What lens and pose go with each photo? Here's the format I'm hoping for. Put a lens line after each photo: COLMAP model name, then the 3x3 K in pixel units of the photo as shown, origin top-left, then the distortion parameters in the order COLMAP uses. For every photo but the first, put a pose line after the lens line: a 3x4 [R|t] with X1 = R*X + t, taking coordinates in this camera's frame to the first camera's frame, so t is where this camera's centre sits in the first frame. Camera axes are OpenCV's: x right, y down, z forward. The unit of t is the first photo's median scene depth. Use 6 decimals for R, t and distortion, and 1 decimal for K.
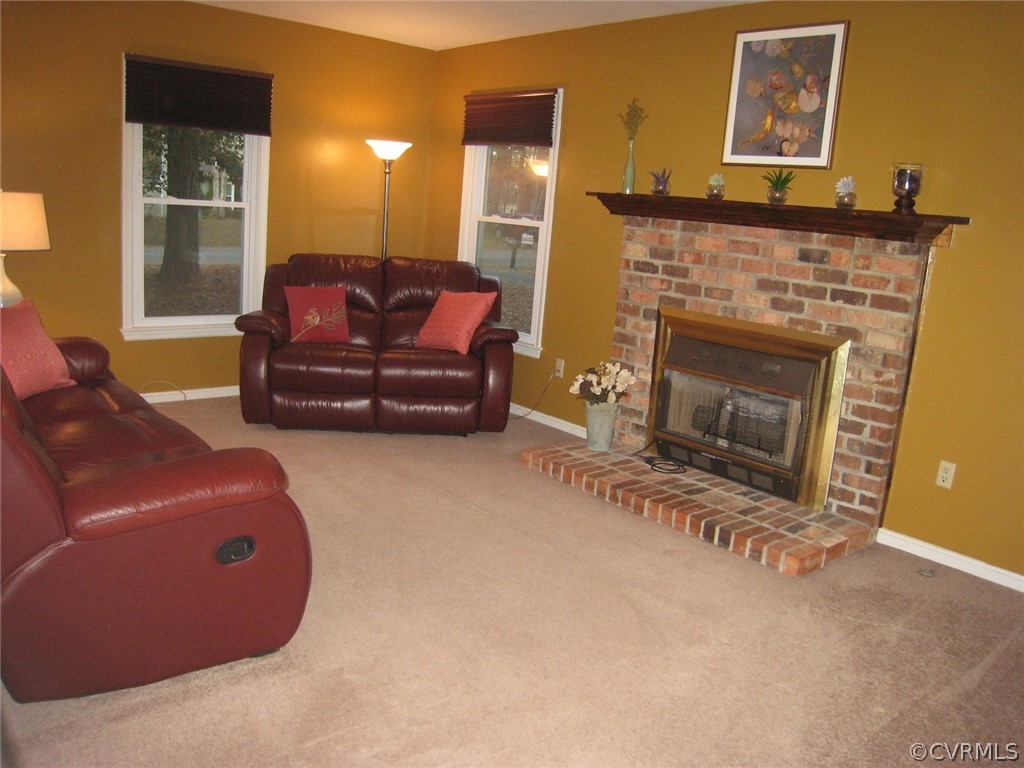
lens RADIAL K [[835.6, 0, 511.2], [0, 835.6, 389.5], [0, 0, 1]] dist [-0.167482, 0.107311]
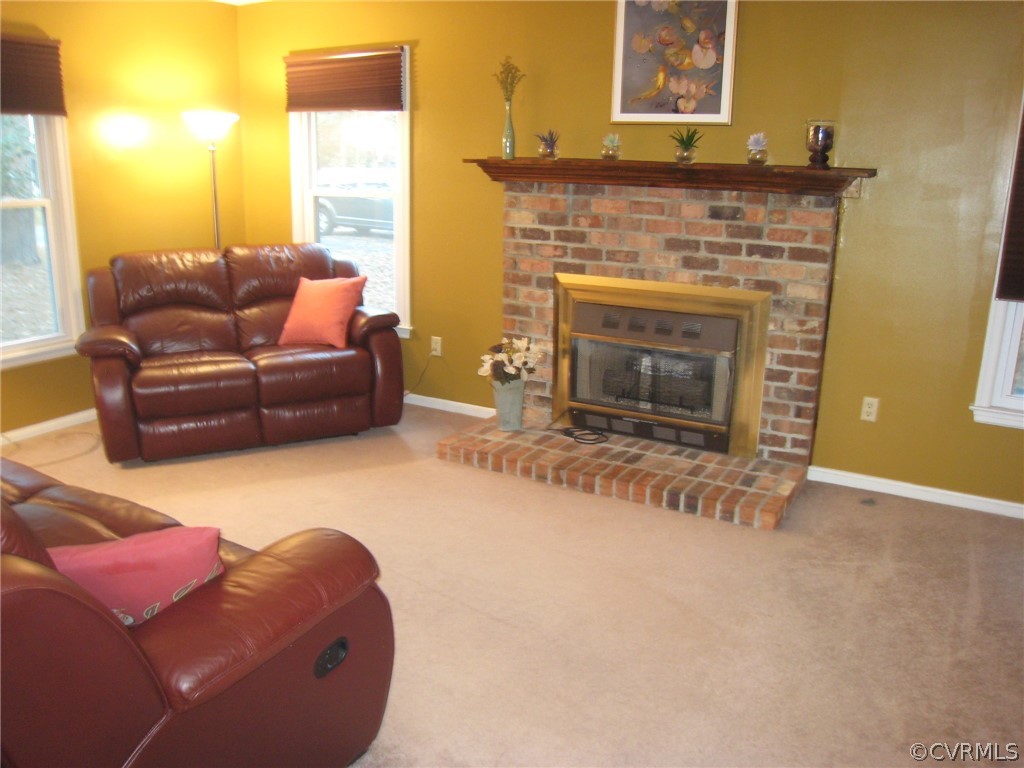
lens RADIAL K [[835.6, 0, 506.1], [0, 835.6, 394.1], [0, 0, 1]] dist [-0.167482, 0.107311]
pose [[0.942212, -0.147480, 0.300811, -0.220600], [0.124829, 0.987783, 0.093288, -0.069519], [-0.310894, -0.050347, 0.949110, 0.105374]]
